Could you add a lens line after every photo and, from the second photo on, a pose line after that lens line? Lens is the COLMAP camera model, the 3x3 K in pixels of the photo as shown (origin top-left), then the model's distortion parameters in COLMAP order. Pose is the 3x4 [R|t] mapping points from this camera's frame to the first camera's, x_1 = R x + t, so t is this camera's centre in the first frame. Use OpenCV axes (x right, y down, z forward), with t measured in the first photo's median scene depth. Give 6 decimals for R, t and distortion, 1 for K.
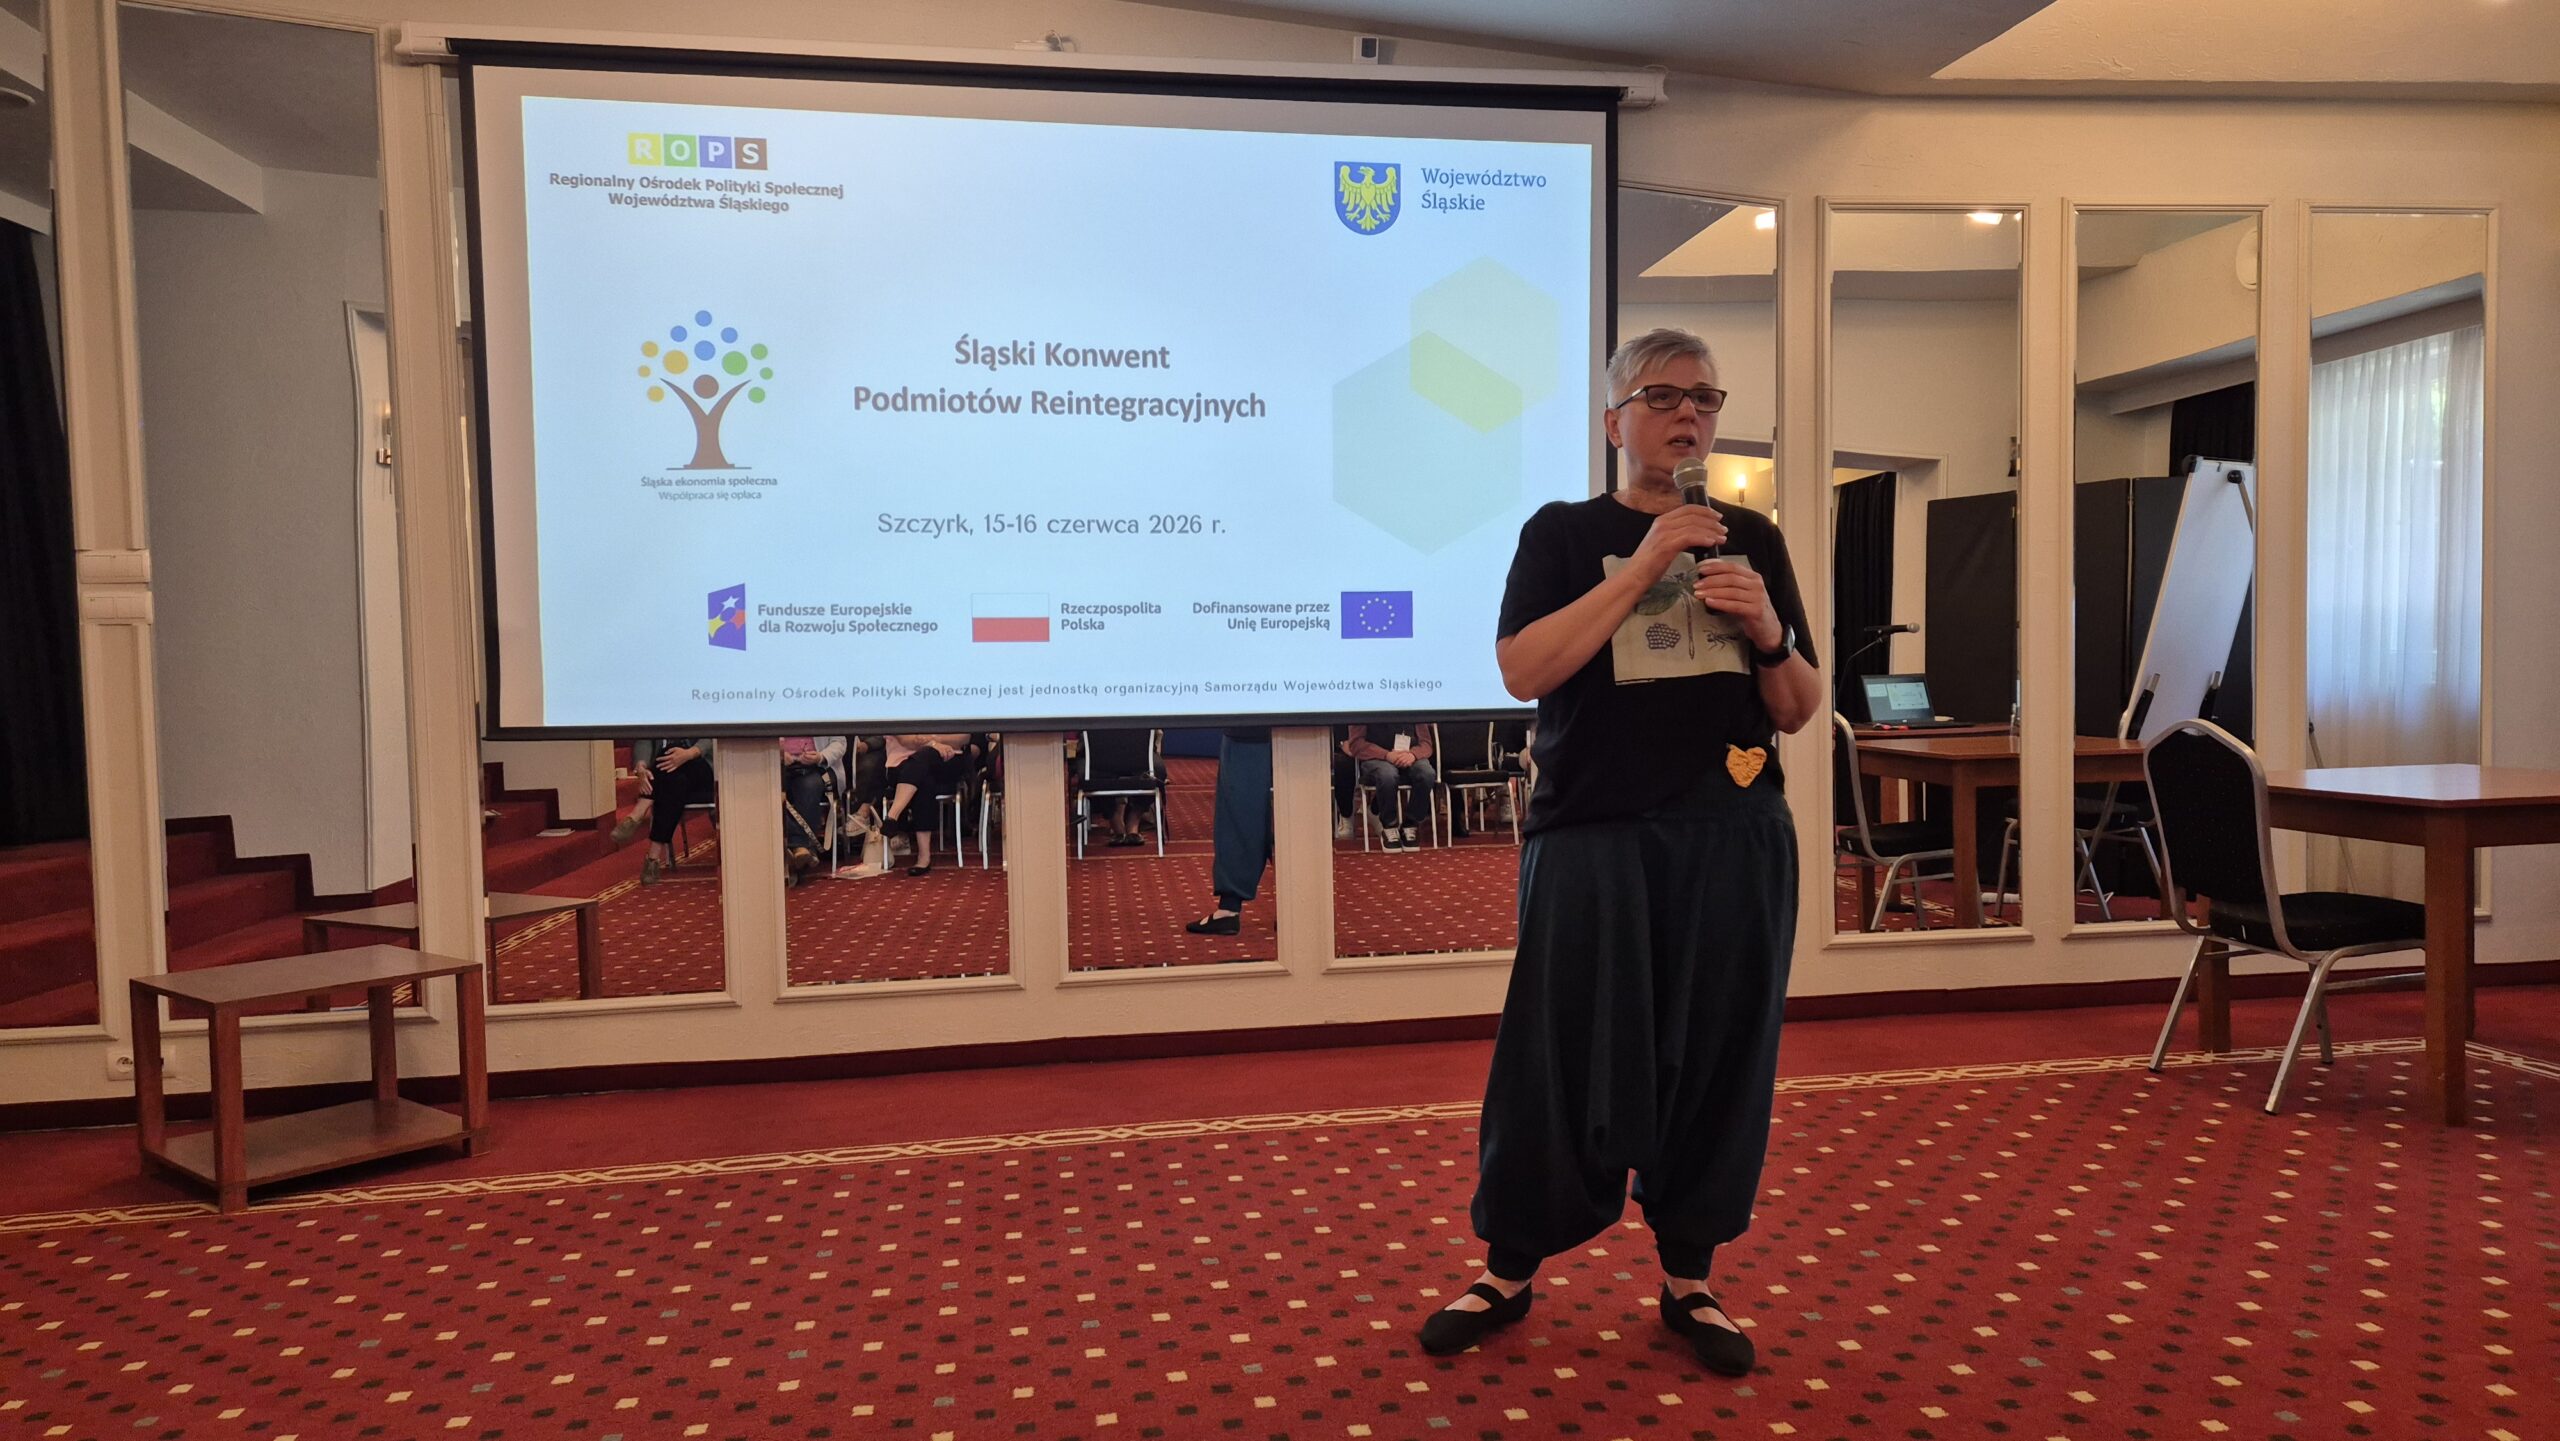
lens RADIAL K [[1693.6, 0, 1299.5], [0, 1693.6, 732.1], [0, 0, 1]] dist [0.095842, -0.089861]
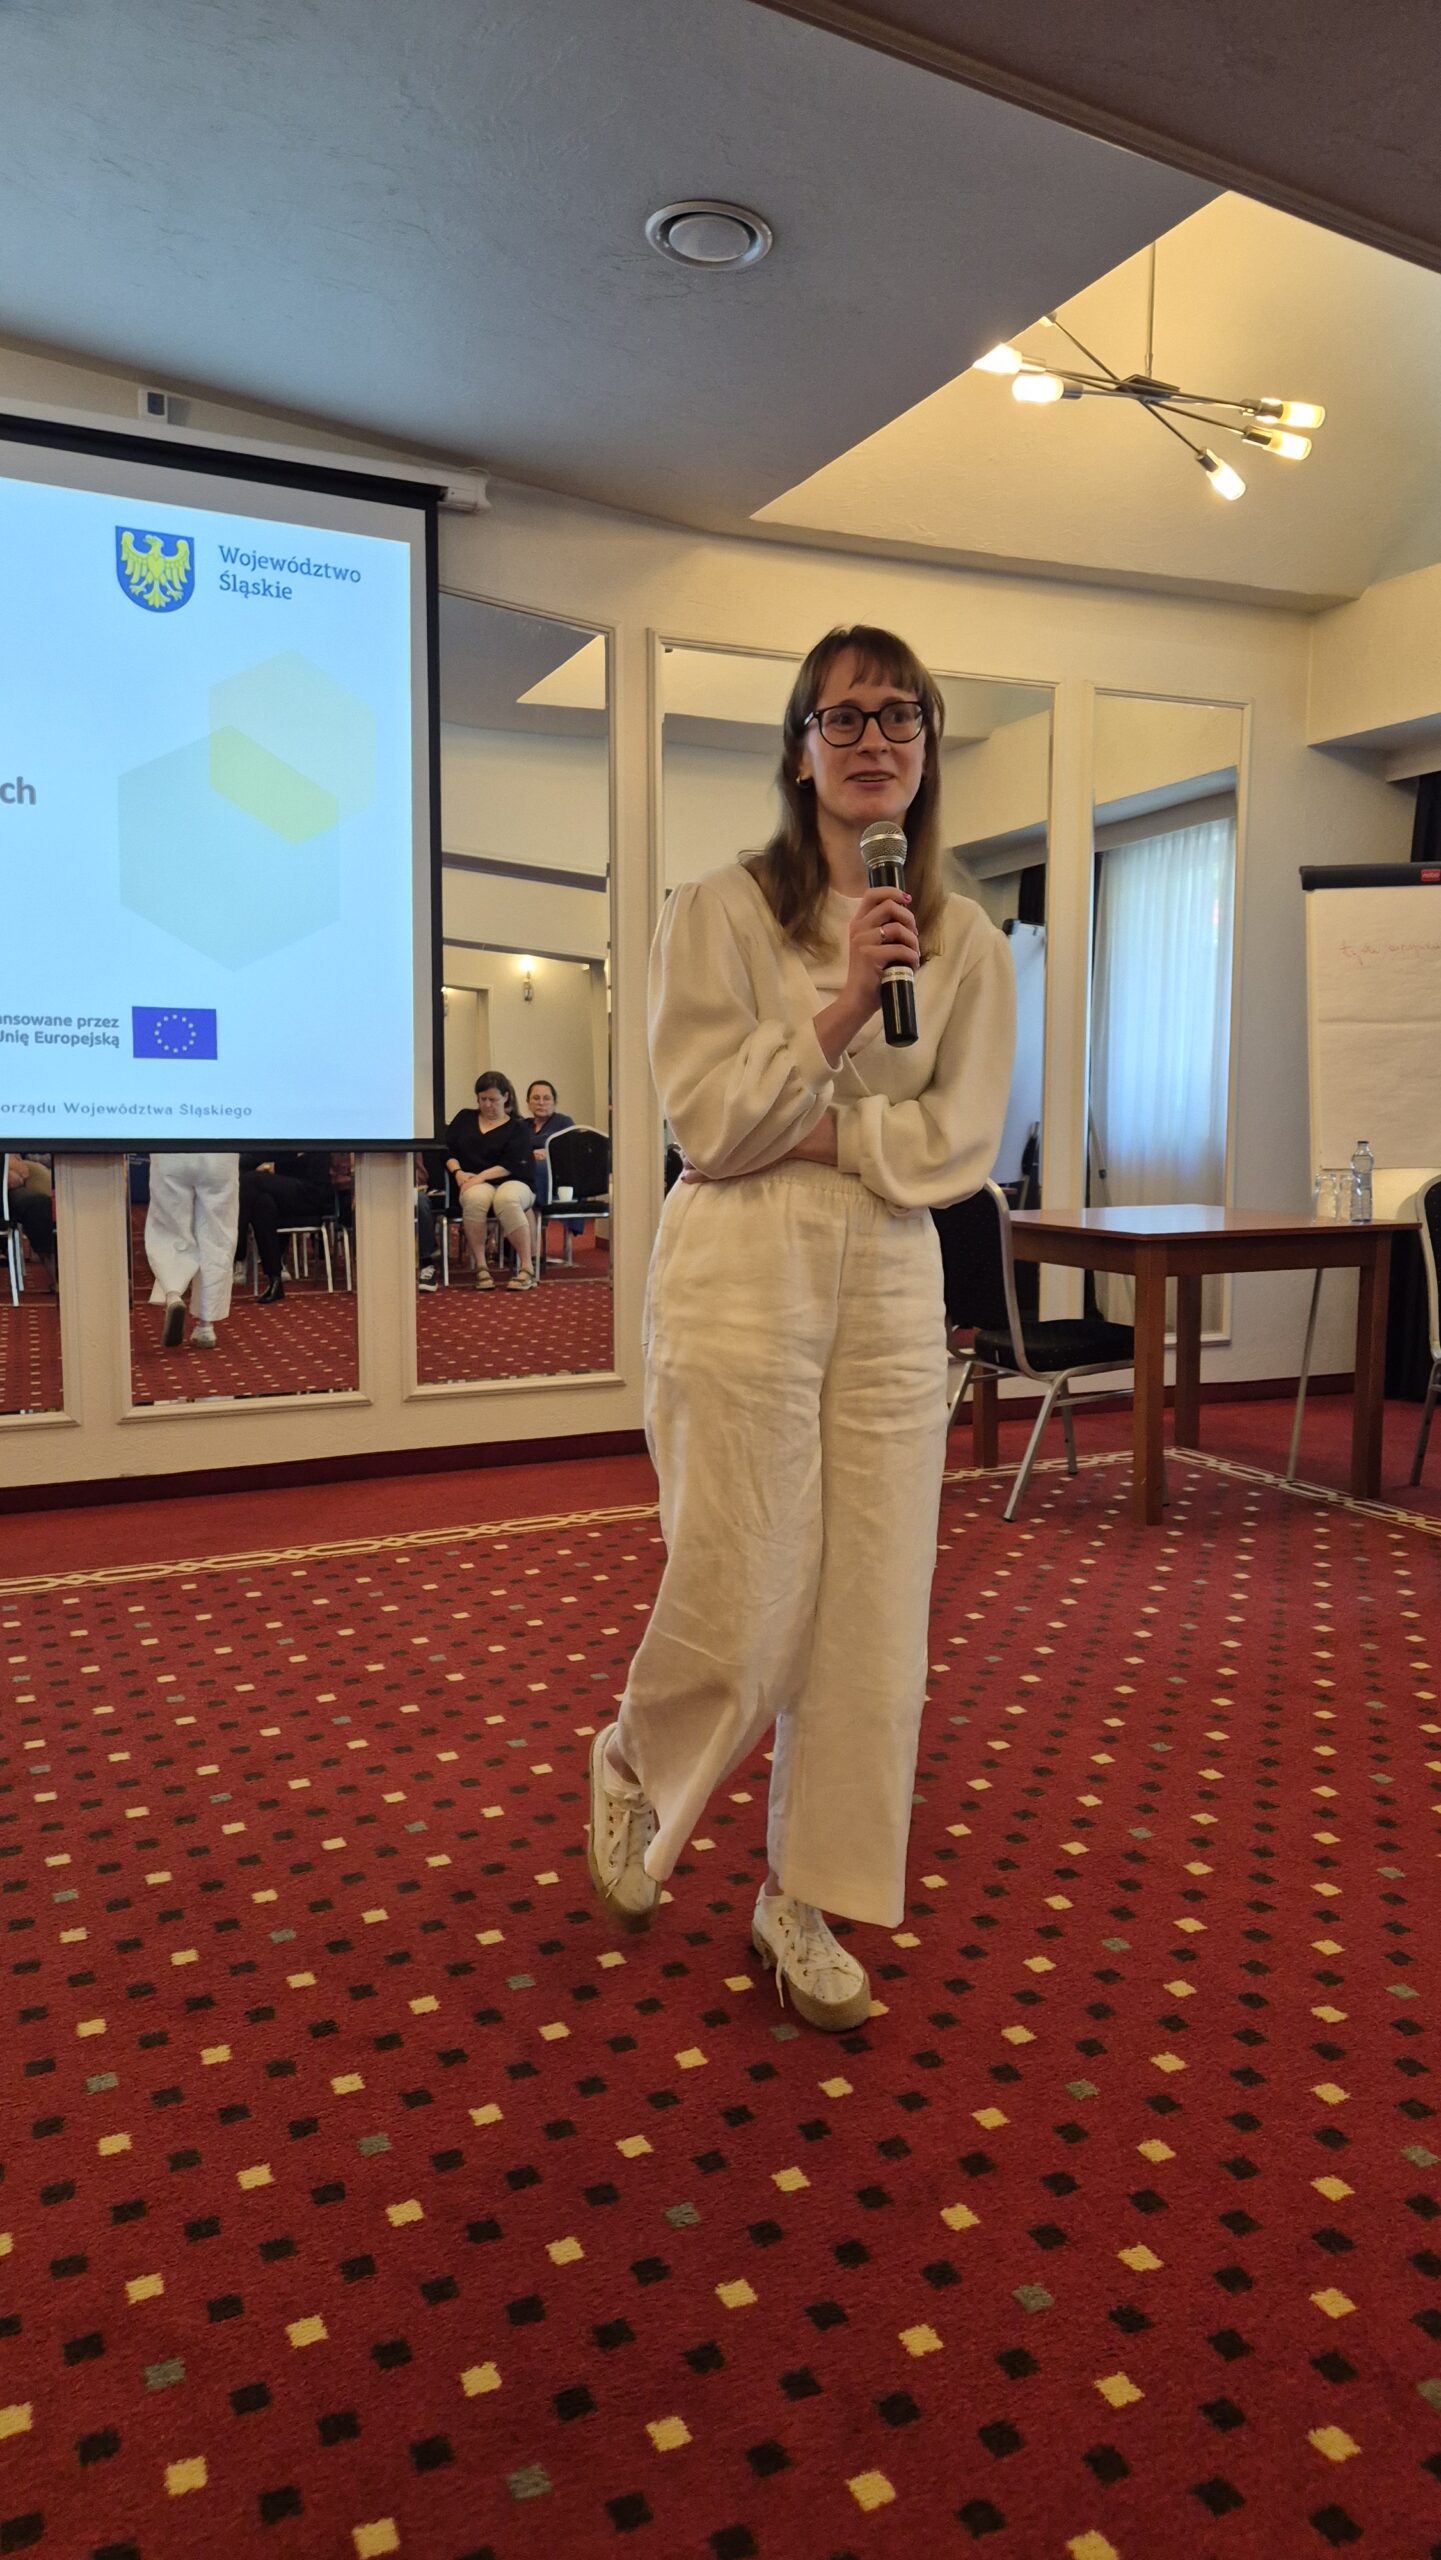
lens RADIAL K [[1707.3, 0, 757.4], [0, 1707.3, 1256.5], [0, 0, 1]] dist [0.085790, -0.083051]
pose [[0.962477, -0.000256, 0.271361, 0.100873], [-0.012009, 0.998980, 0.043534, 0.007611], [-0.271096, -0.045160, 0.961492, 0.009603]]
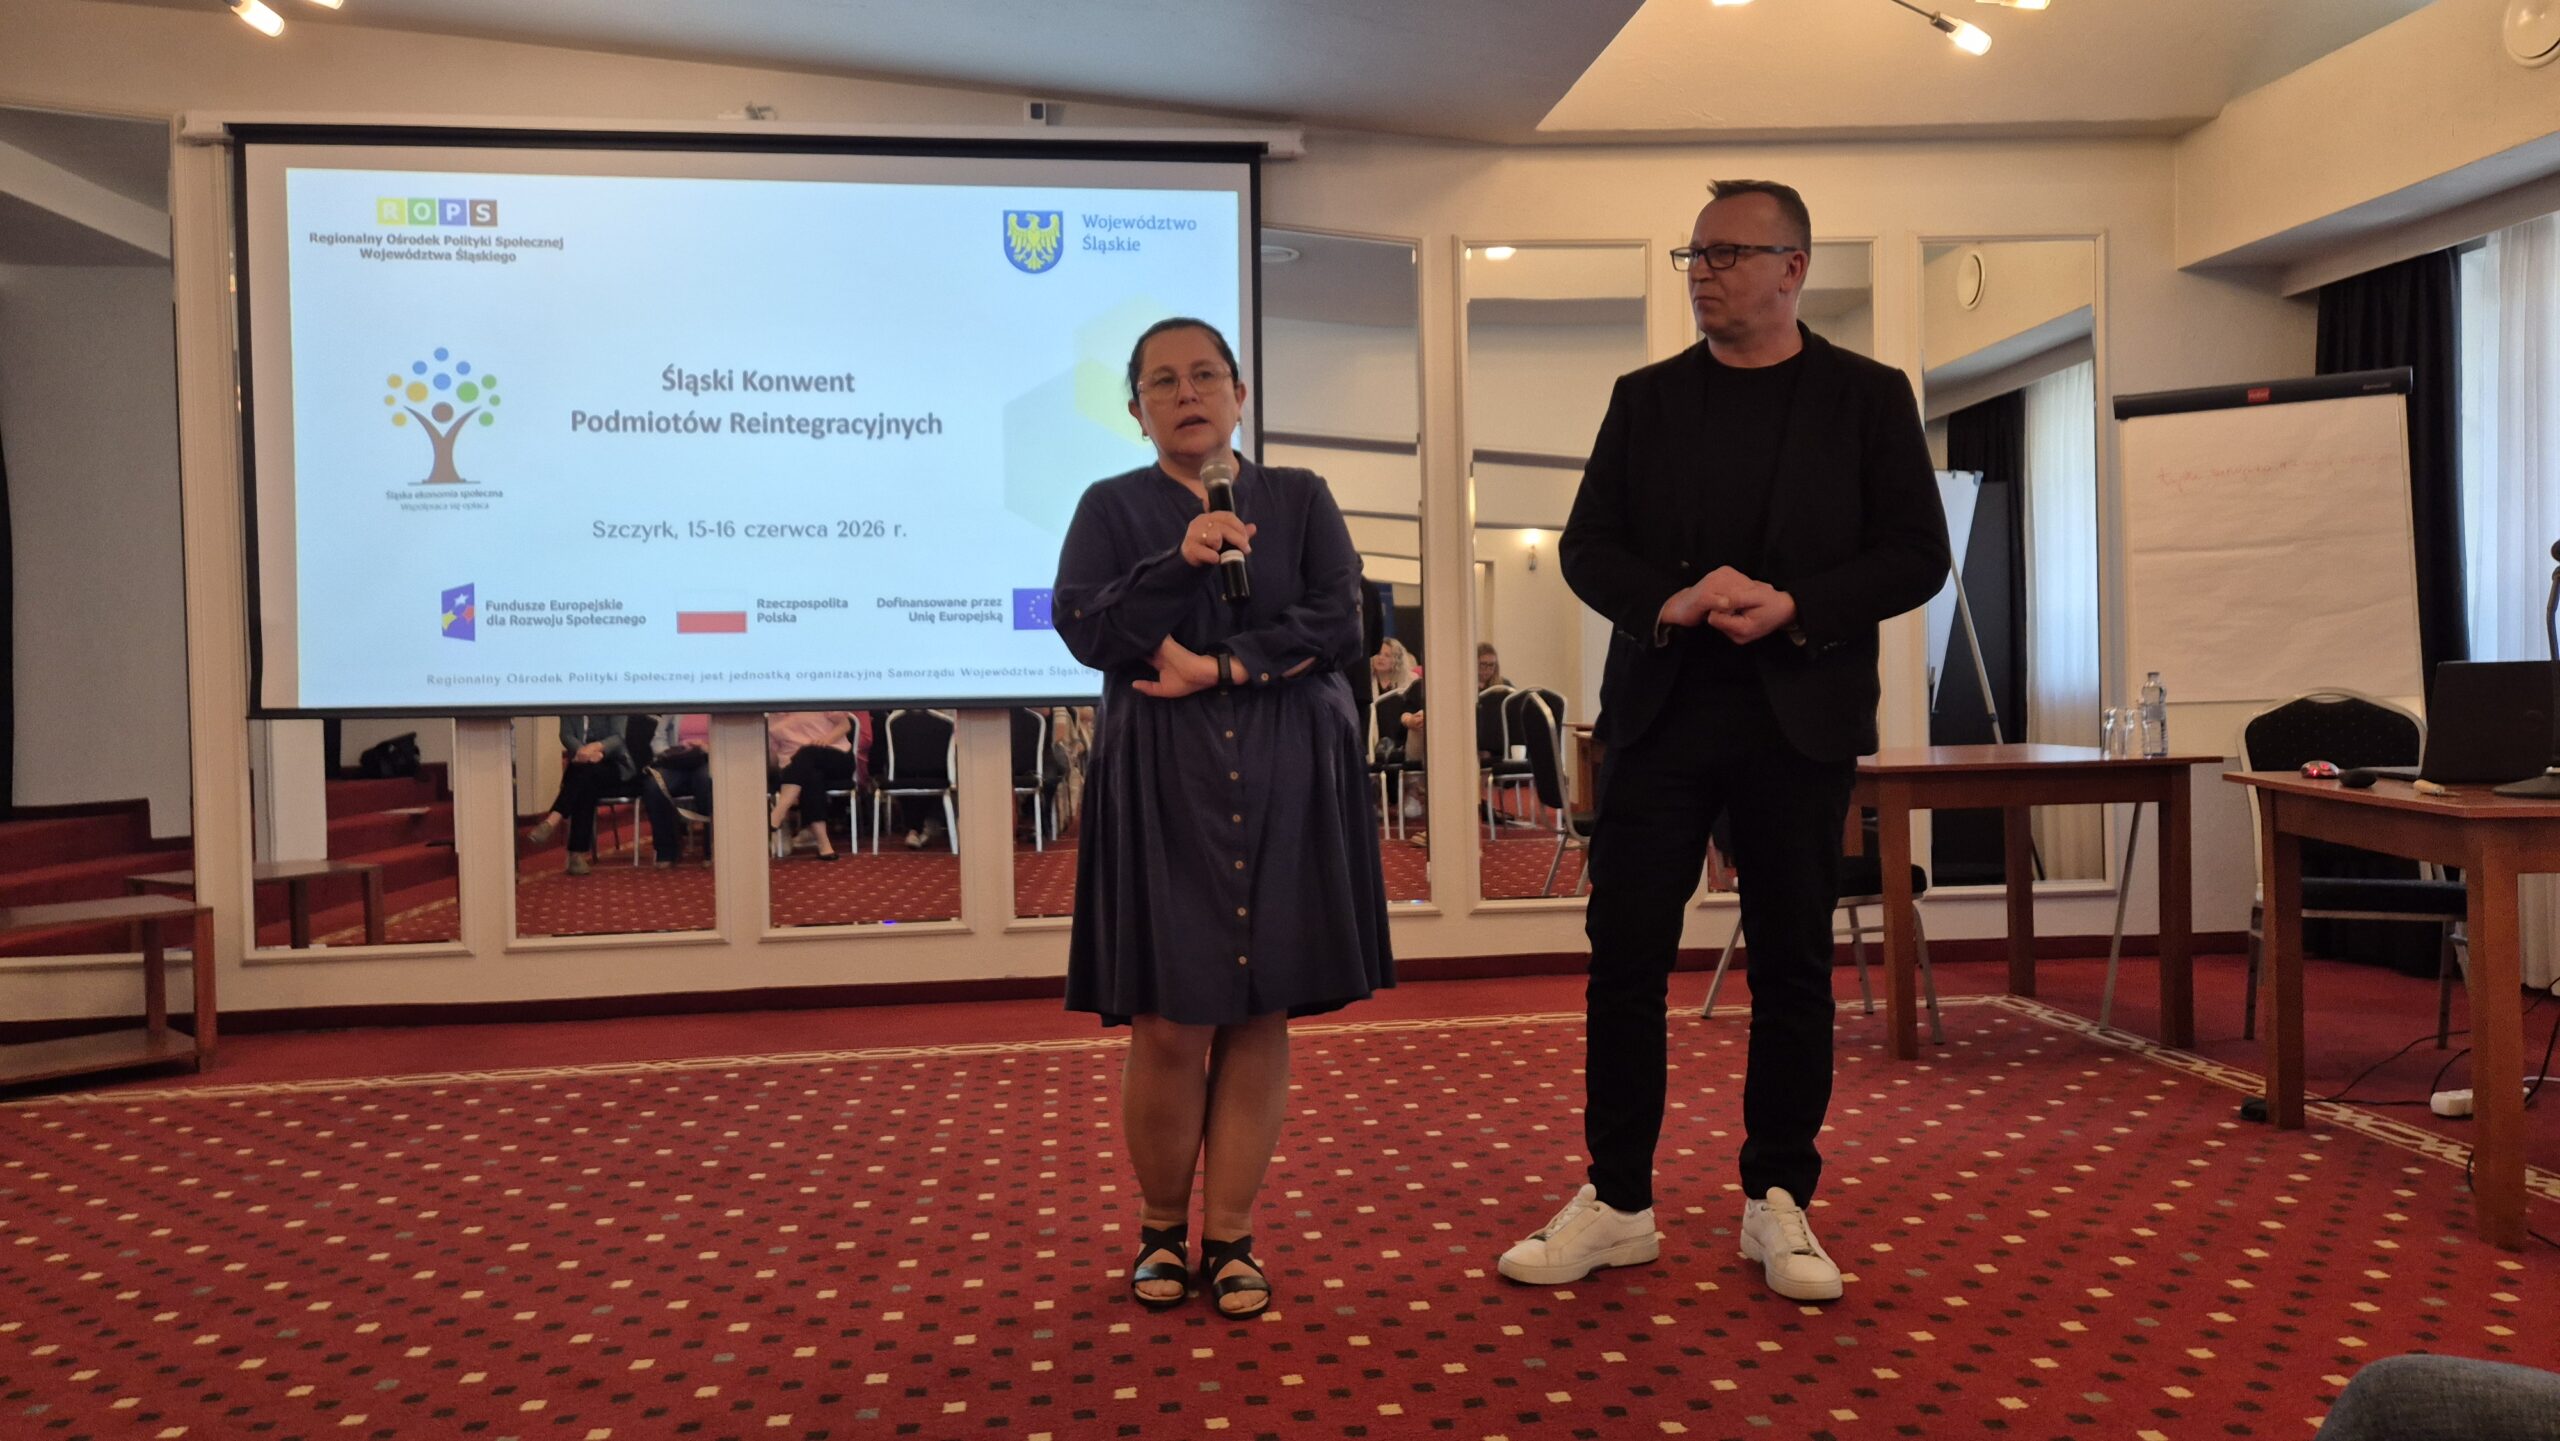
lens RADIAL K [[1707.3, 0, 1271.7], [0, 1707.3, 696.9], [0, 0, 1]] dist [0.085790, -0.083051]
pose [[0.998120, -0.000653, -0.061281, 0.277194], [-0.001213, 0.999537, -0.030408, 0.023925], [0.061272, 0.030425, 0.997657, -0.121417]]
